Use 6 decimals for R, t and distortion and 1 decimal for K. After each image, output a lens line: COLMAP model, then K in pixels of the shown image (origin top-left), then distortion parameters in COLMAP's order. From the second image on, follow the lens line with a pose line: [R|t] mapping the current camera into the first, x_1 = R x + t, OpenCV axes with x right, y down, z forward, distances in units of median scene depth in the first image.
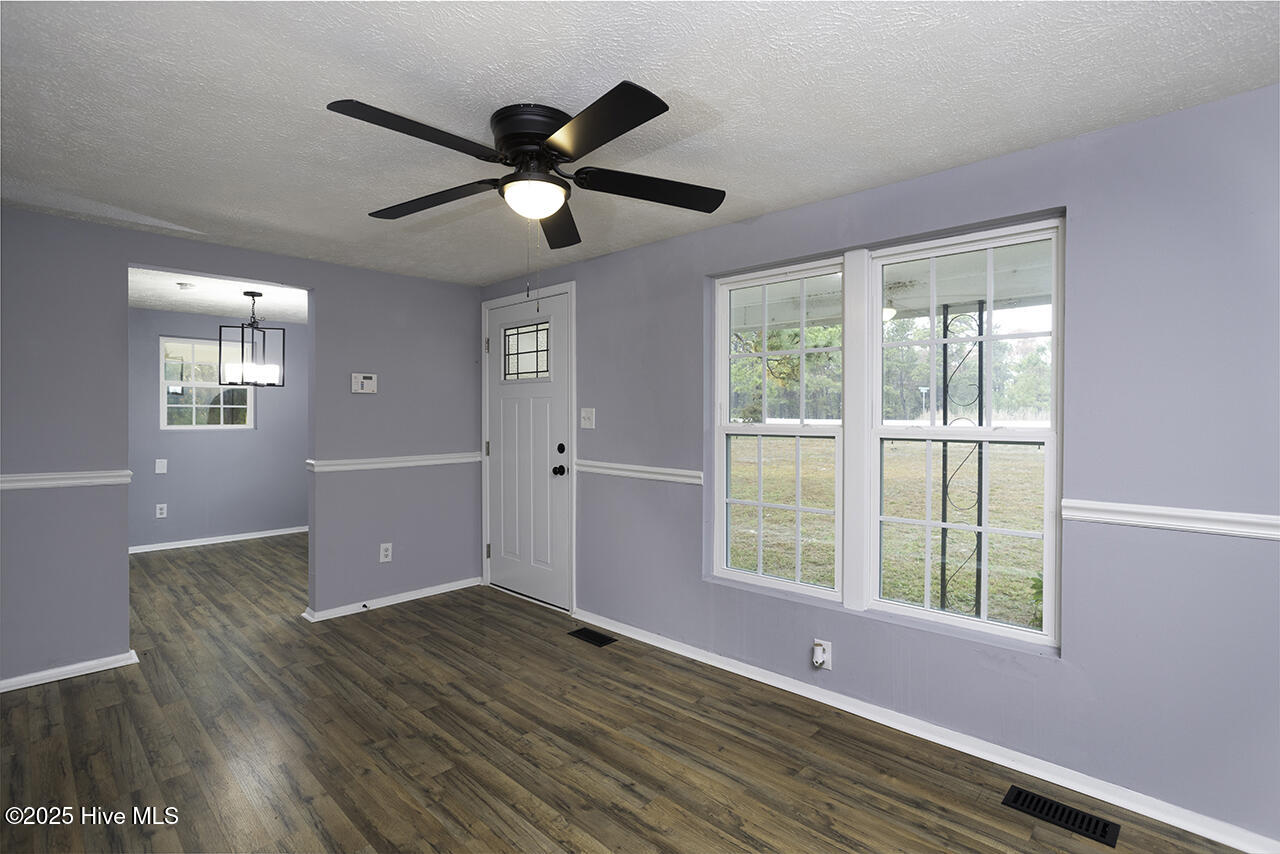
lens RADIAL K [[617.3, 0, 637.3], [0, 617.3, 420.3], [0, 0, 1]] dist [-0.042074, 0.022349]
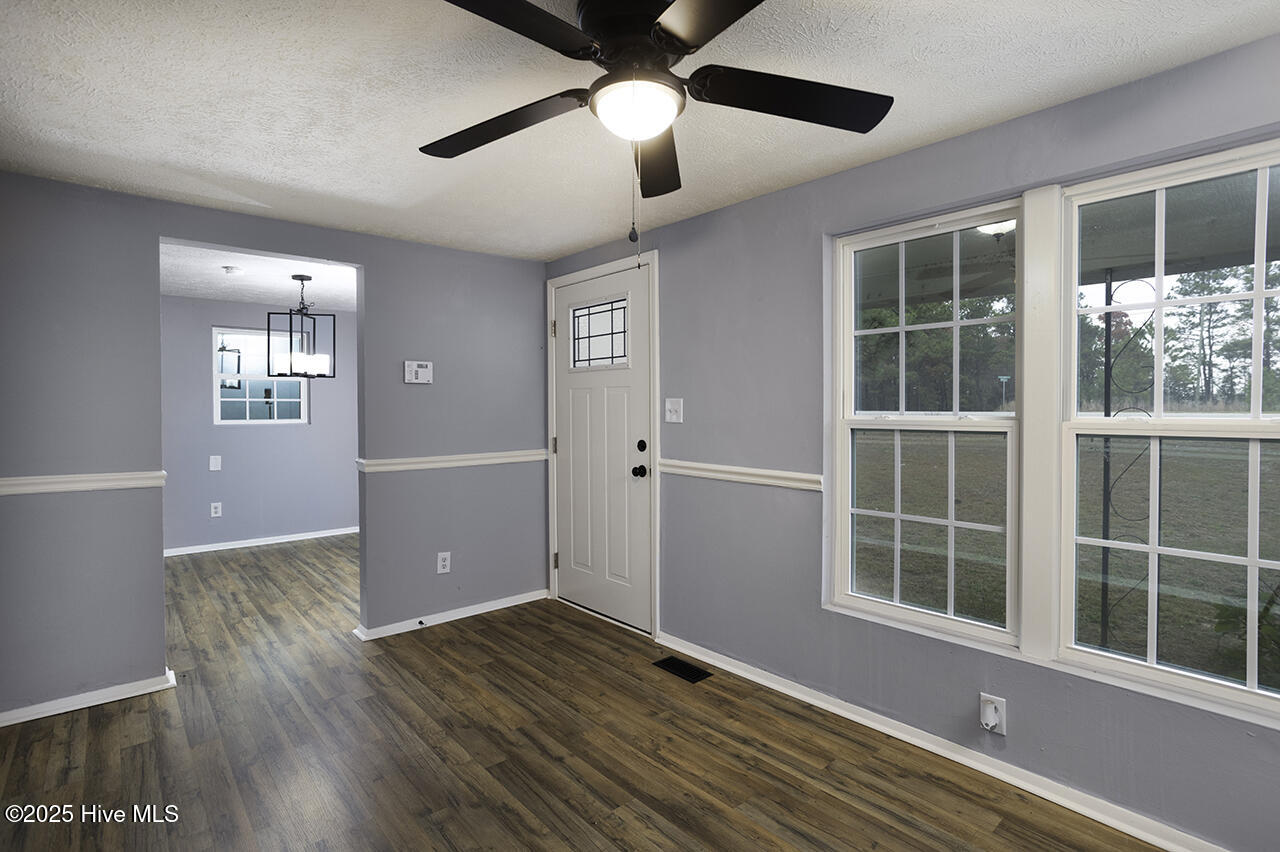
lens RADIAL K [[617.3, 0, 640.3], [0, 617.3, 417.0], [0, 0, 1]] dist [-0.042074, 0.022349]
pose [[0.996879, -0.004788, -0.078804, -0.069131], [0.005367, 0.999960, 0.007139, -0.001215], [0.078767, -0.007540, 0.996865, 0.171193]]
